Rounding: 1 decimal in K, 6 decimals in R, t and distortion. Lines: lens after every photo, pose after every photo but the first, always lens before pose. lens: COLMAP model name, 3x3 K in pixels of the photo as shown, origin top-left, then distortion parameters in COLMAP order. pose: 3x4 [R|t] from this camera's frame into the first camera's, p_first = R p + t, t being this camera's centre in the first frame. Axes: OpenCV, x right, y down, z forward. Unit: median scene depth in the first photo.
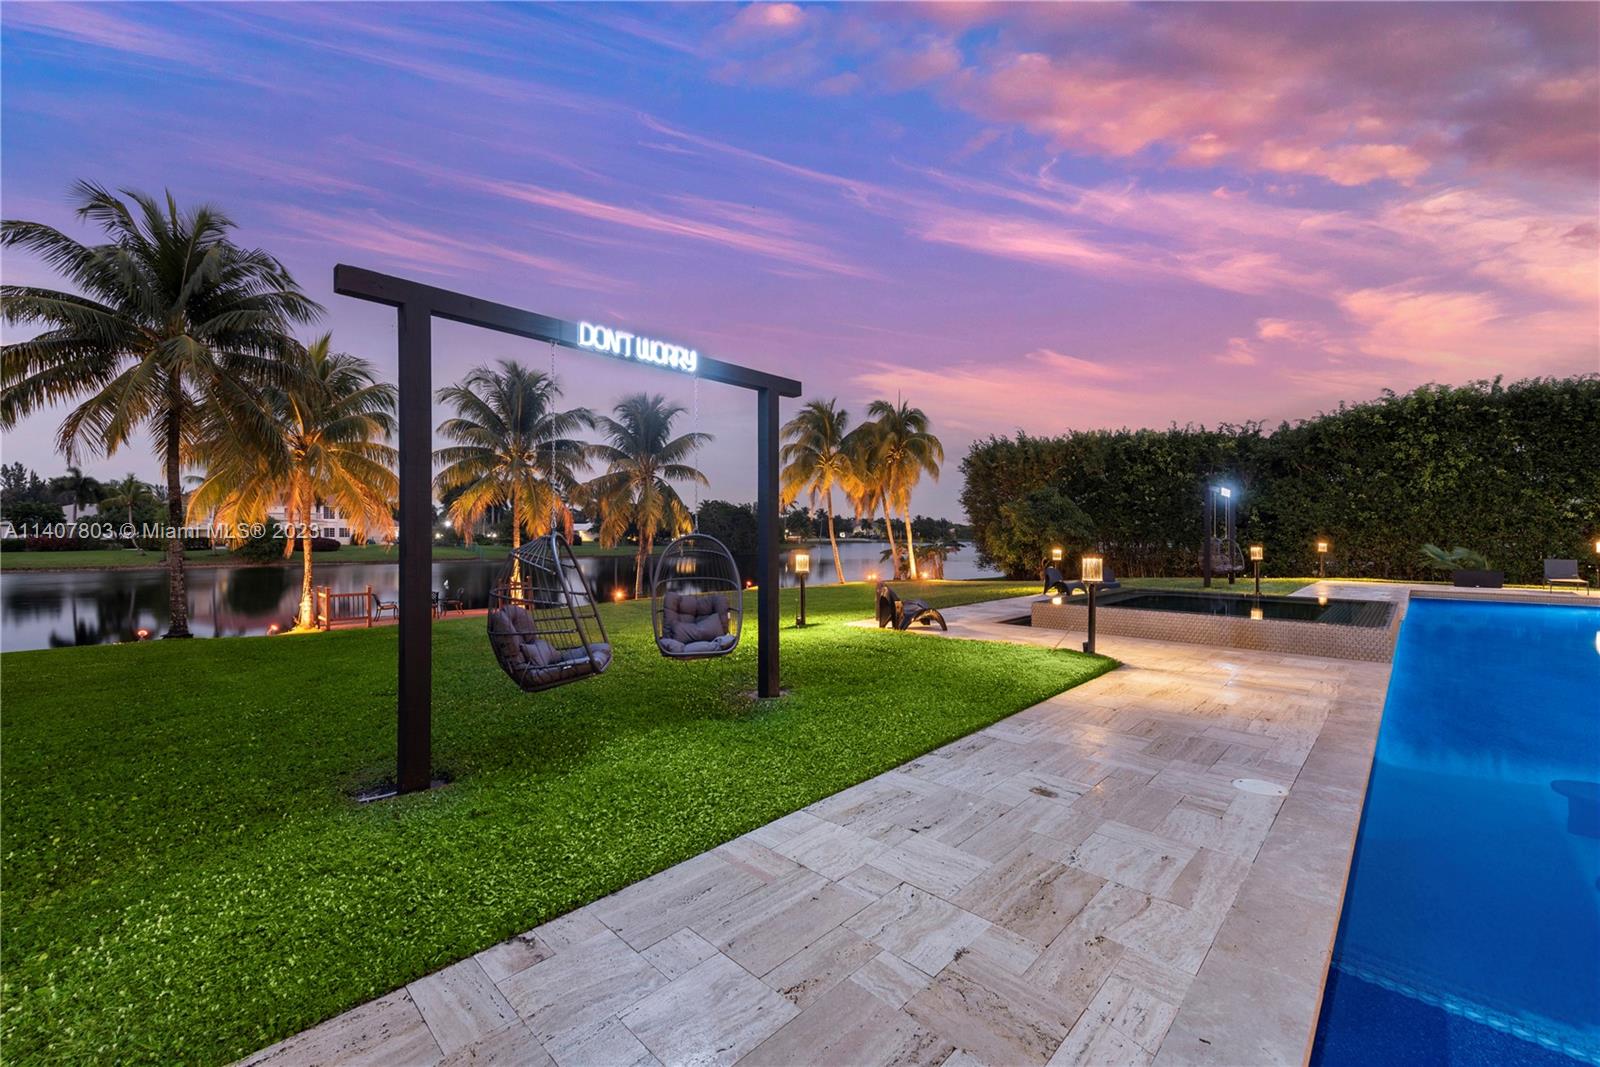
lens RADIAL K [[650.7, 0, 821.8], [0, 650.7, 534.5], [0, 0, 1]] dist [0.000124, -0.000065]
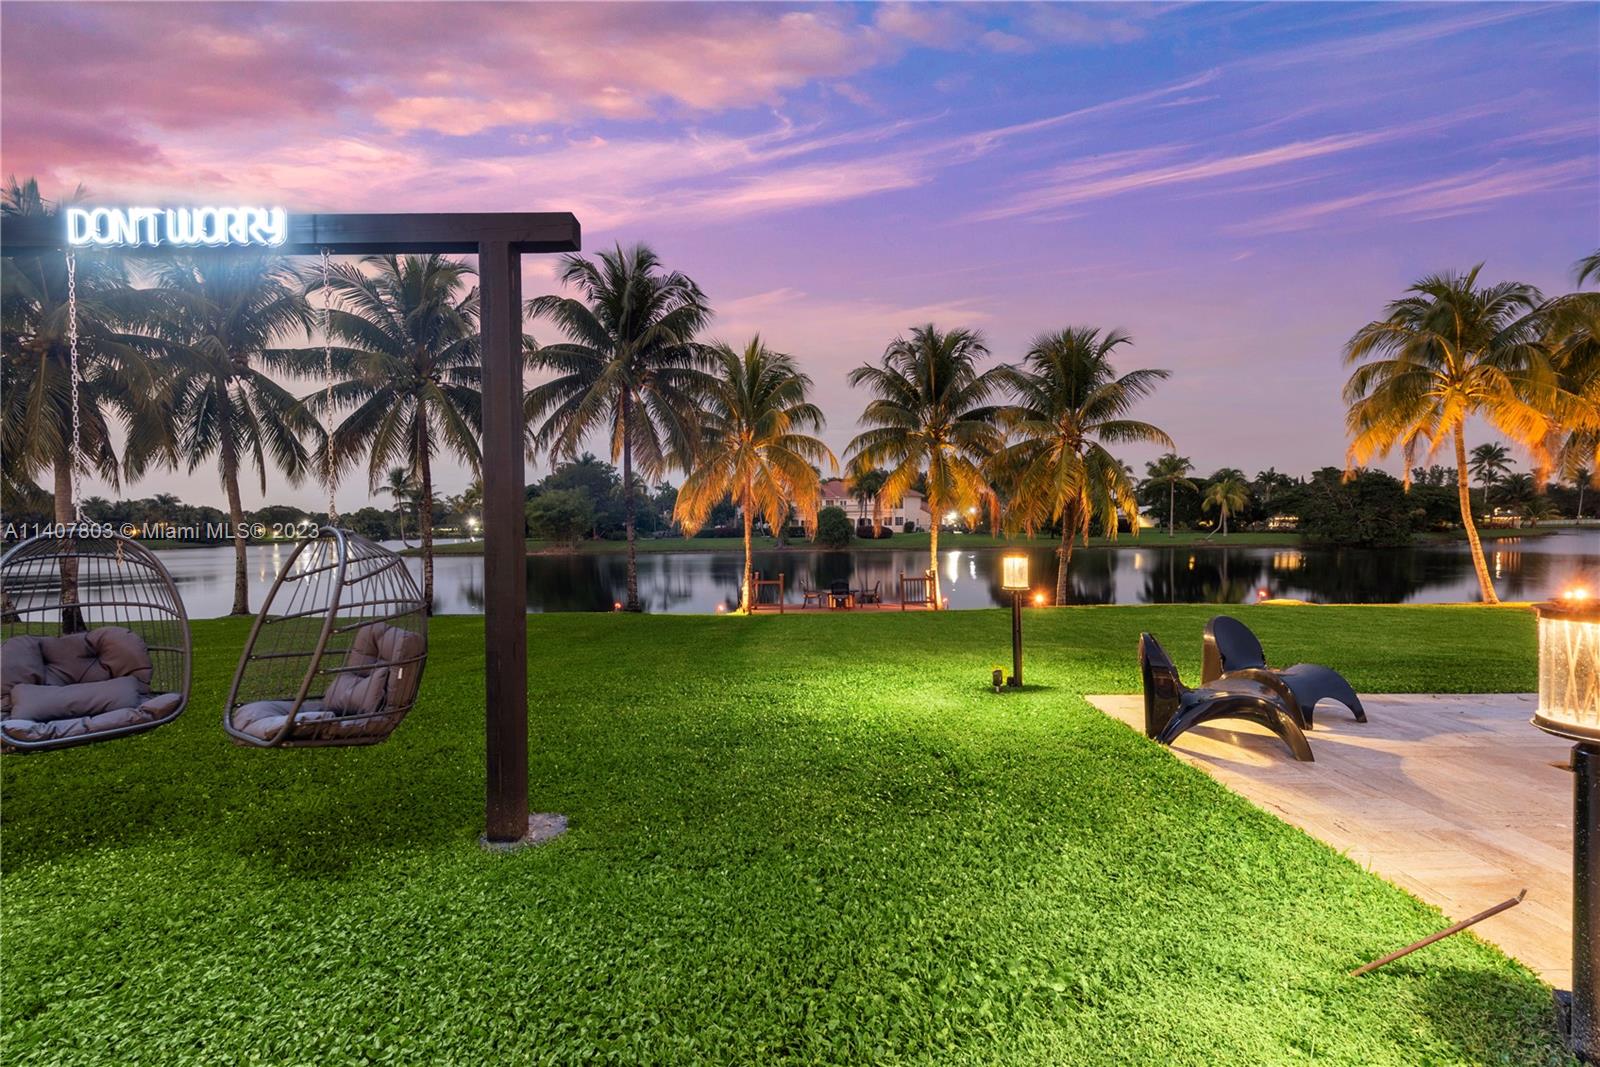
lens RADIAL K [[719.6, 0, 800.0], [0, 719.6, 533.5], [0, 0, 1]] dist [0.000498, -0.000235]
pose [[0.659837, -0.000830, -0.751408, 0.144998], [0.015322, 0.999806, 0.012350, 0.000648], [0.751253, -0.019662, 0.659722, 0.232586]]
